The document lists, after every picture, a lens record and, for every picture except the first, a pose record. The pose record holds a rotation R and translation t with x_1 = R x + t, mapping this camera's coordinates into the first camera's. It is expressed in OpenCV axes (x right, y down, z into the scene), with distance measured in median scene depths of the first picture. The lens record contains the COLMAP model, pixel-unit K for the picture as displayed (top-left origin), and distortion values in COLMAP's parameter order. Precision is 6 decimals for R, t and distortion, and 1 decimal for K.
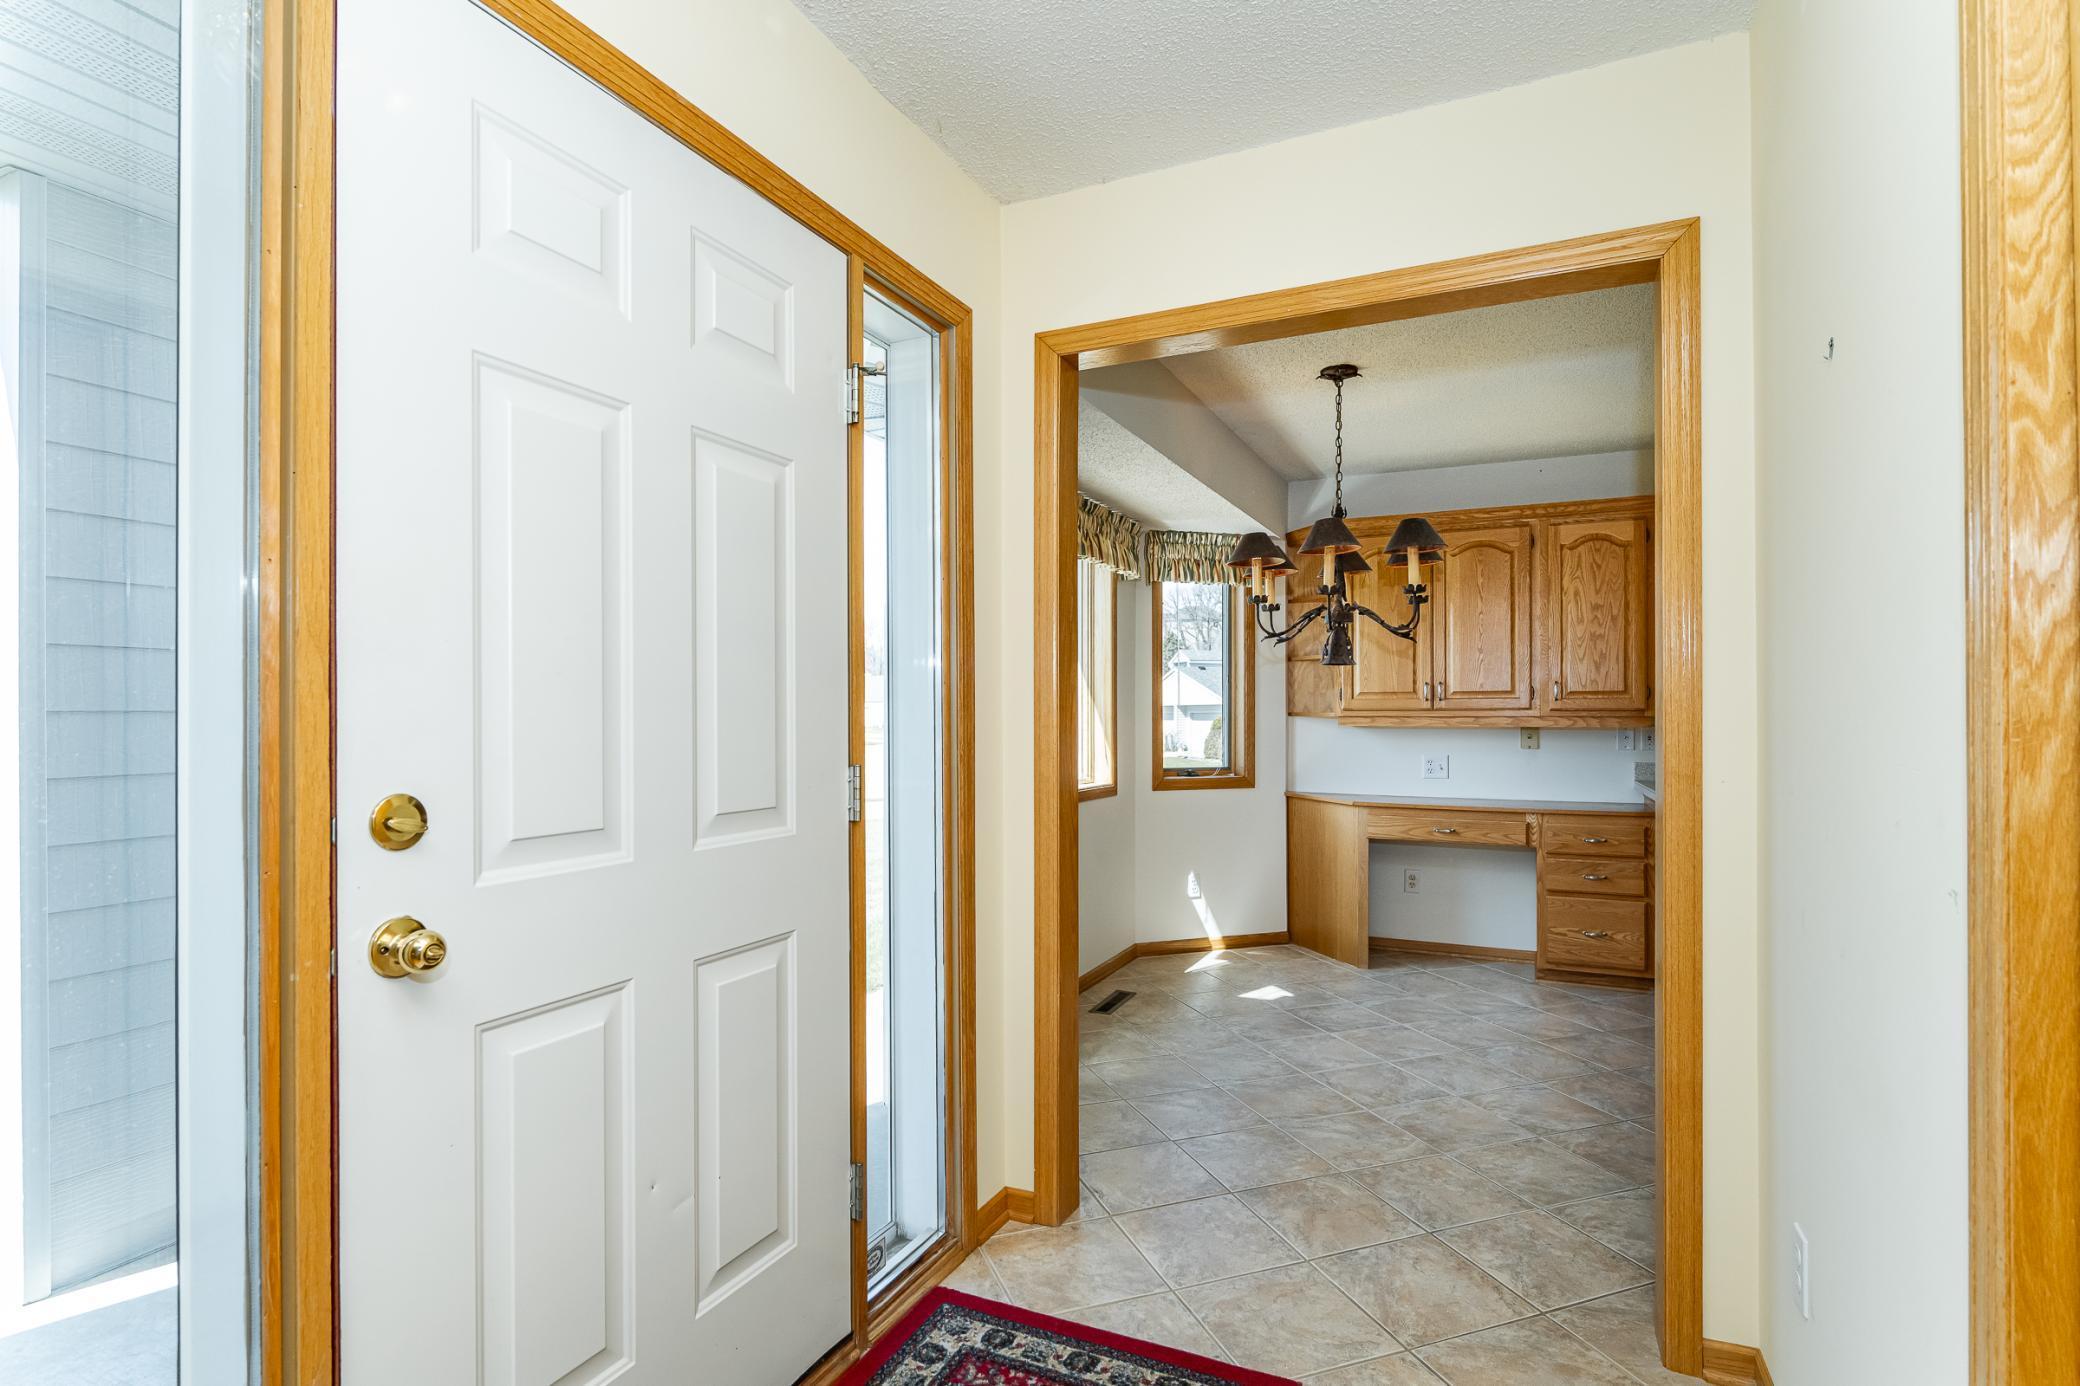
lens RADIAL K [[1035.0, 0, 1037.1], [0, 1035.0, 711.0], [0, 0, 1]] dist [0.000633, 0.000000]
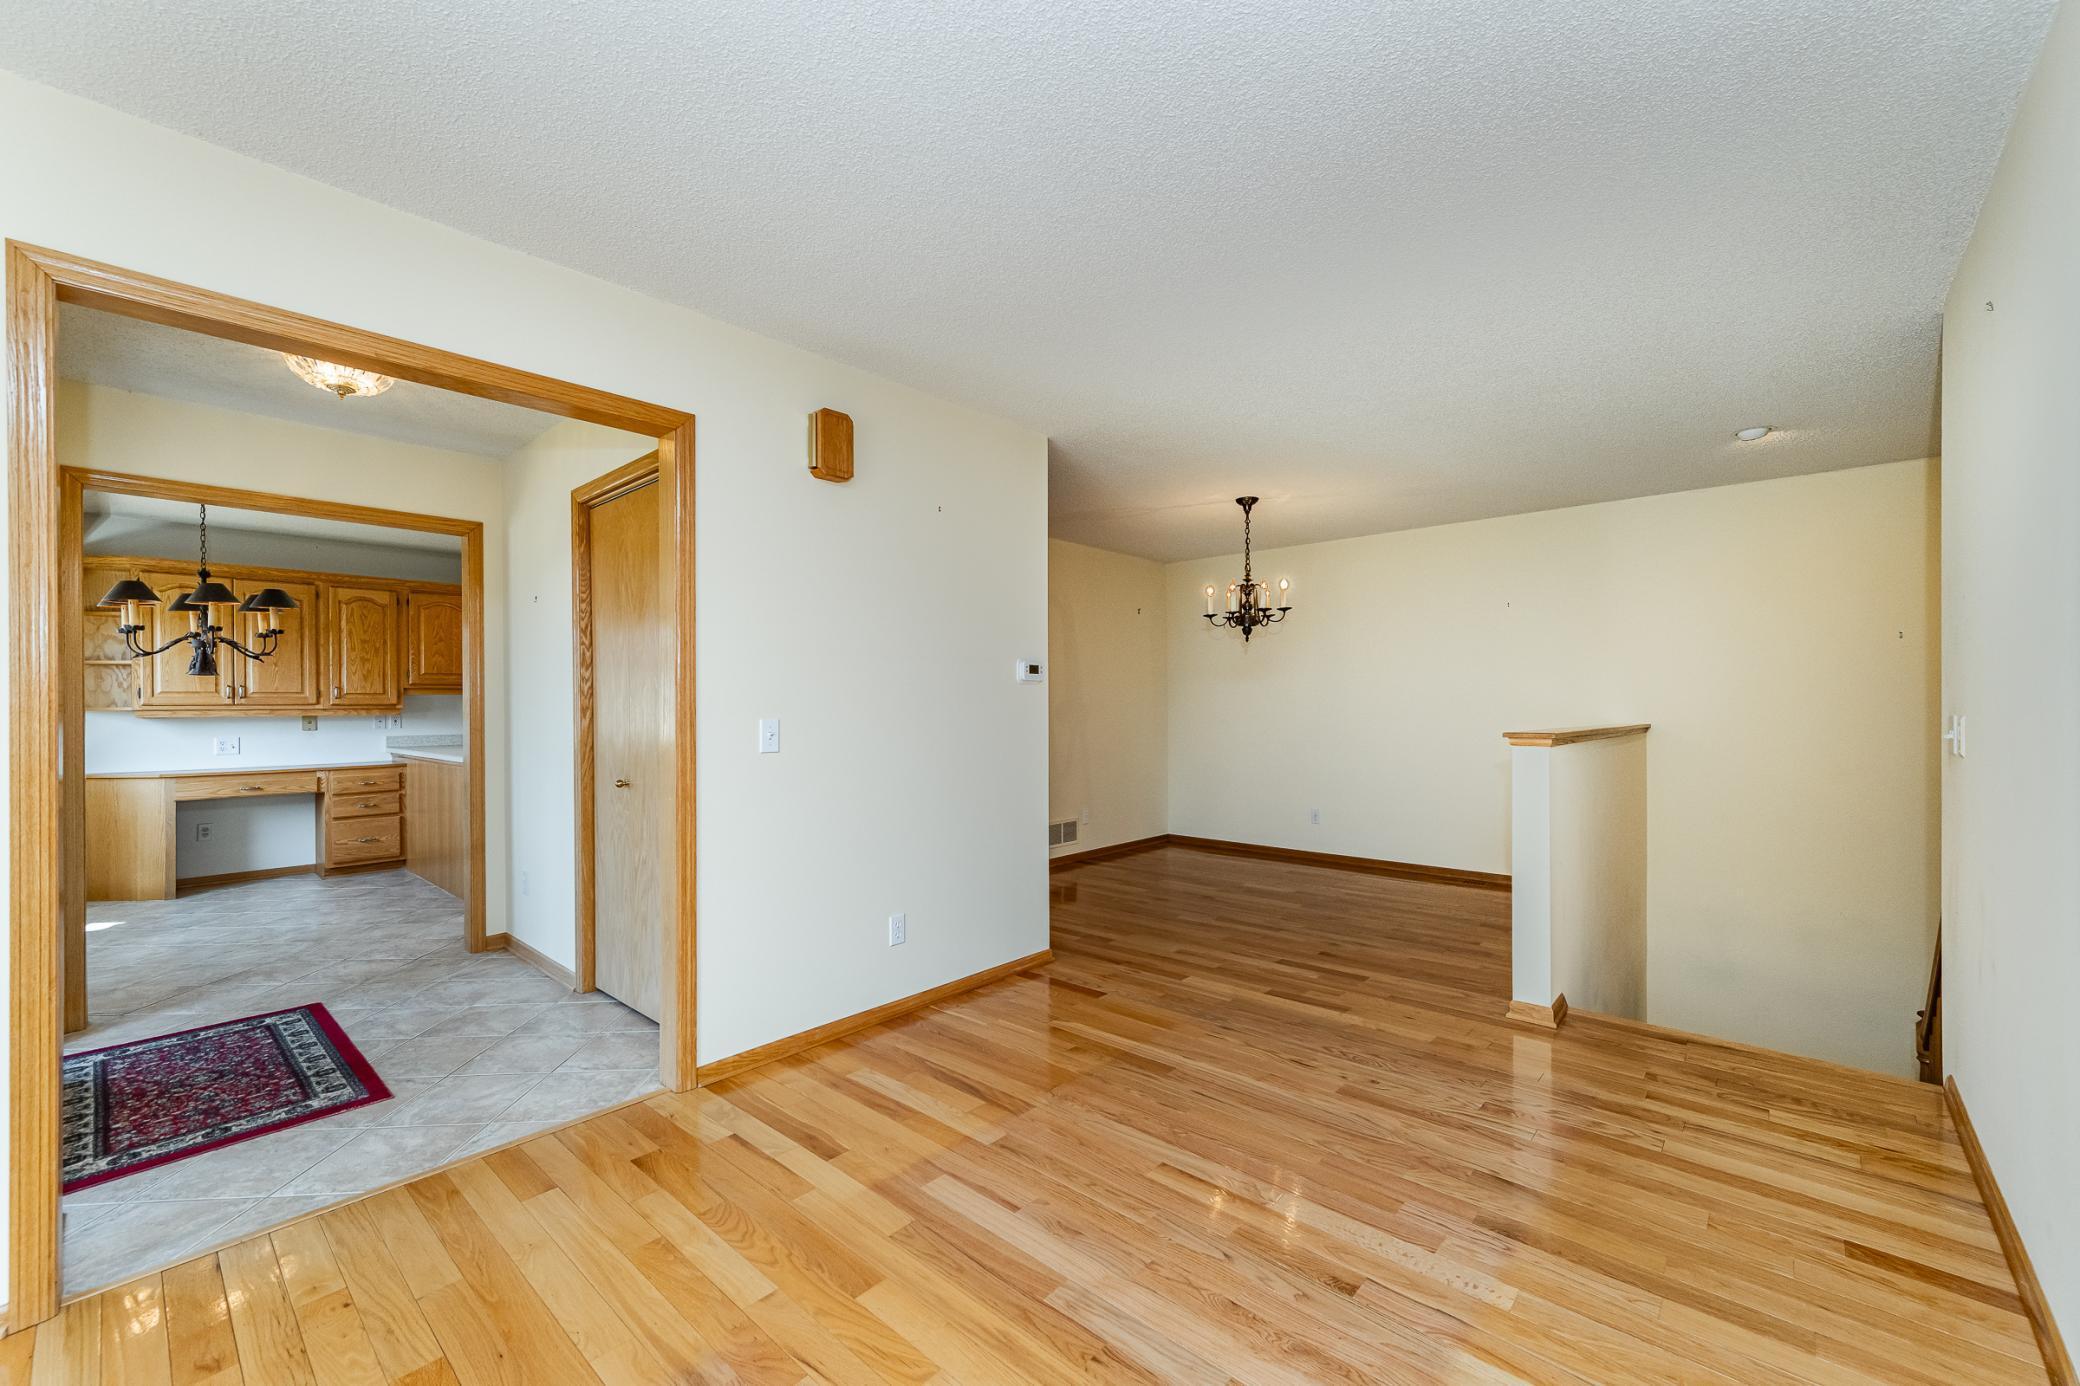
lens RADIAL K [[830.5, 0, 1044.2], [0, 830.5, 702.4], [0, 0, 1]] dist [-0.000005, 0.000018]
pose [[0.293235, -0.000054, 0.956040, -0.396551], [0.003663, 0.999993, -0.001067, 0.001055], [-0.956033, 0.003815, 0.293234, -0.407493]]
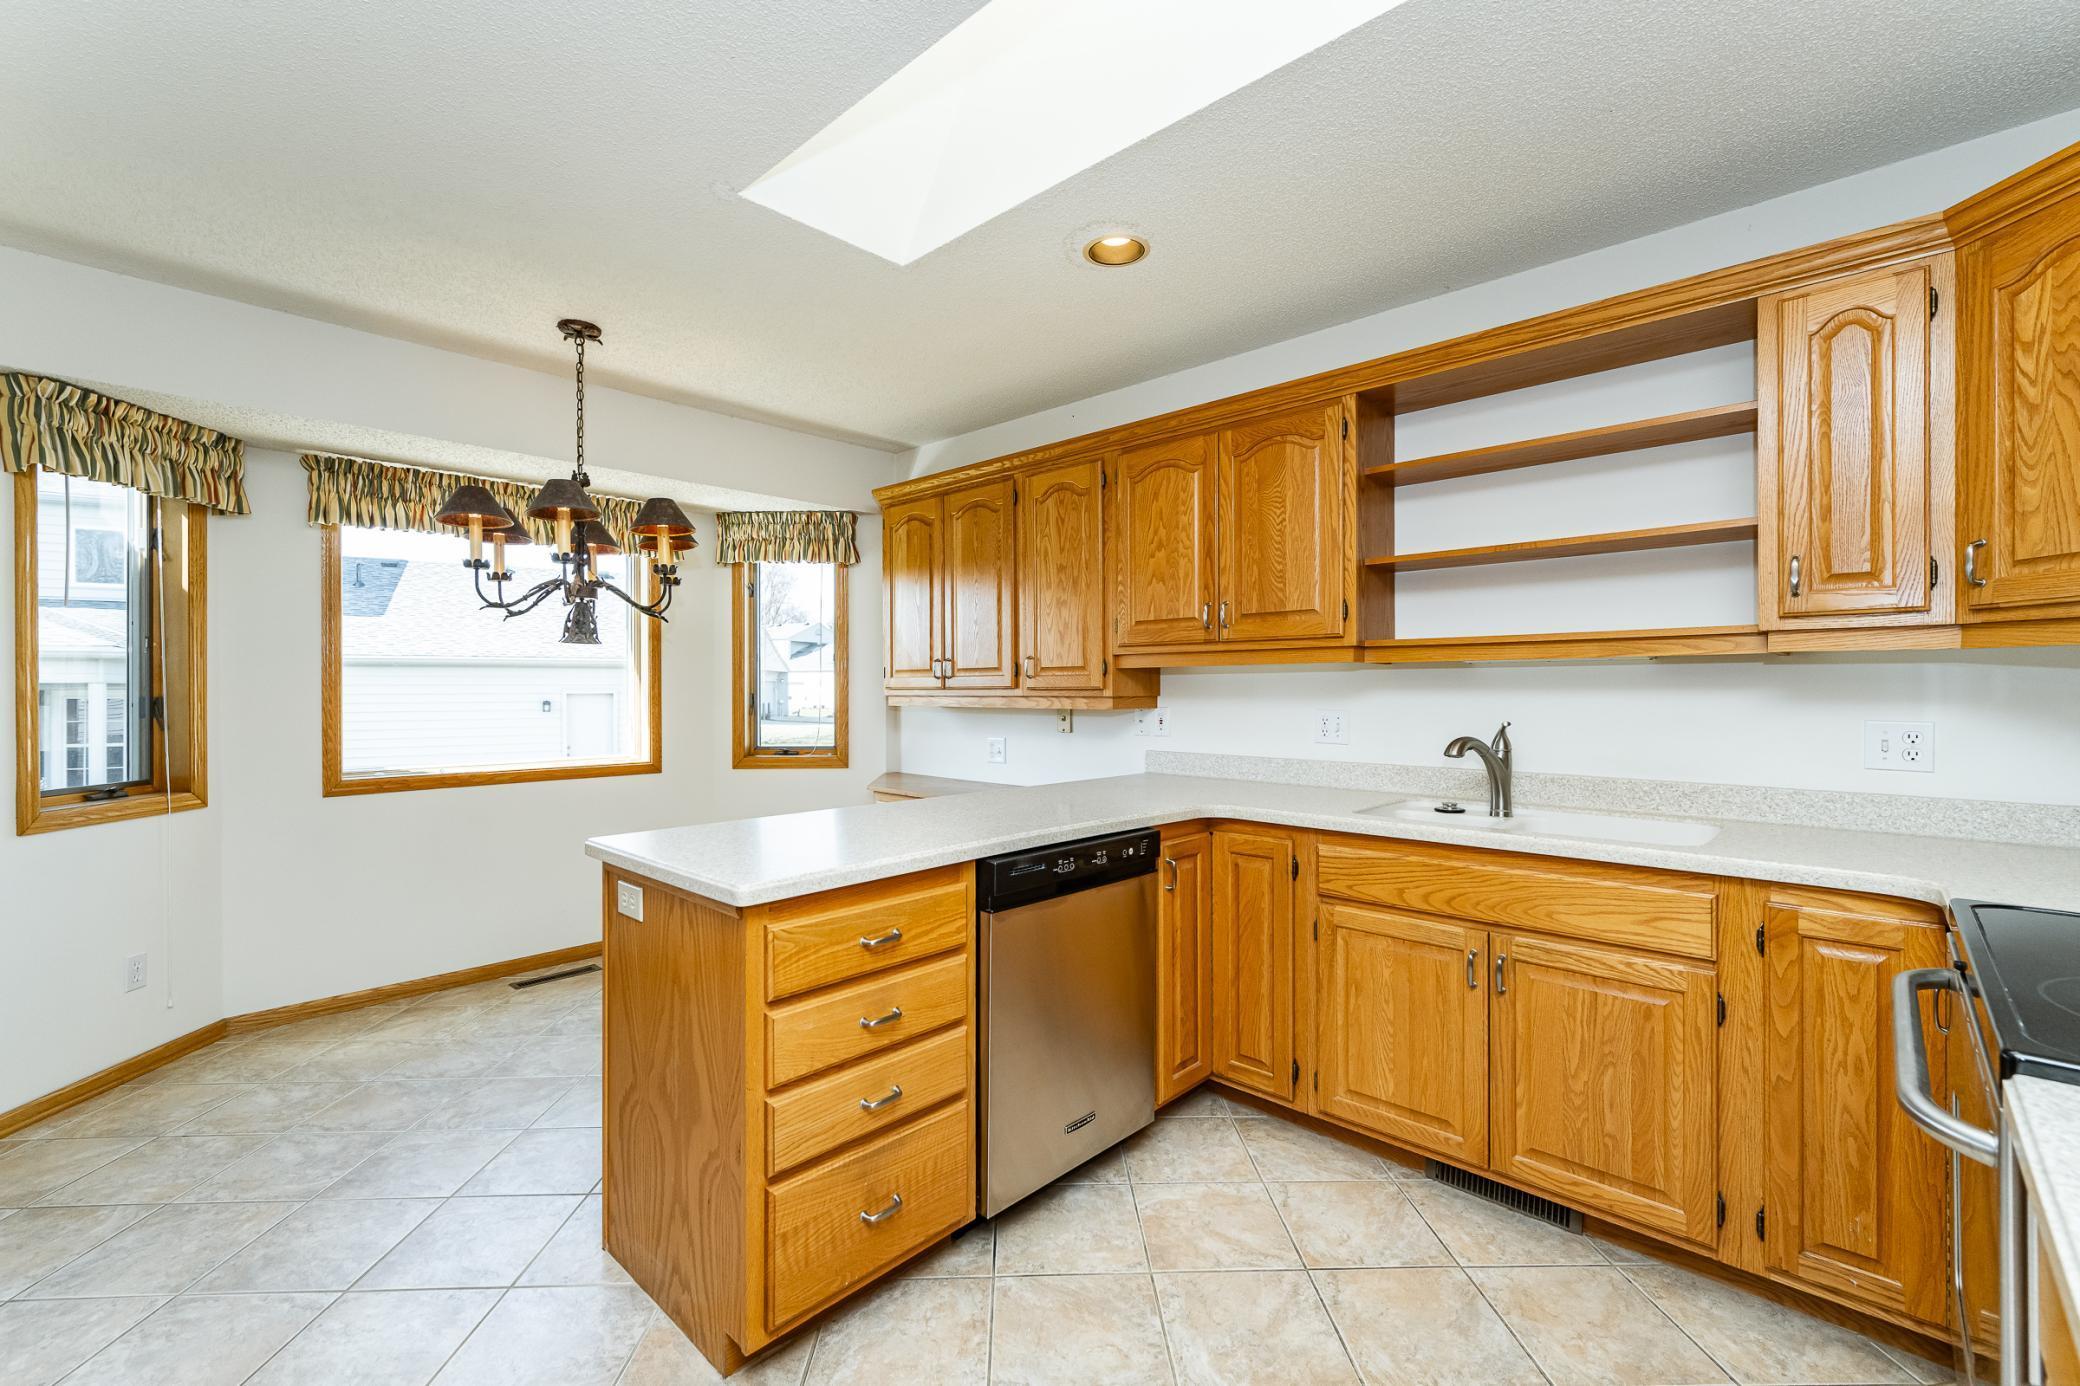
lens RADIAL K [[877.9, 0, 1040.0], [0, 877.9, 693.0], [0, 0, 1]] dist [0.000760, 0.000040]
pose [[0.952316, 0.001364, -0.305112, 0.742420], [-0.000477, 0.999995, 0.002982, 0.000219], [0.305114, -0.002694, 0.952312, 0.303306]]
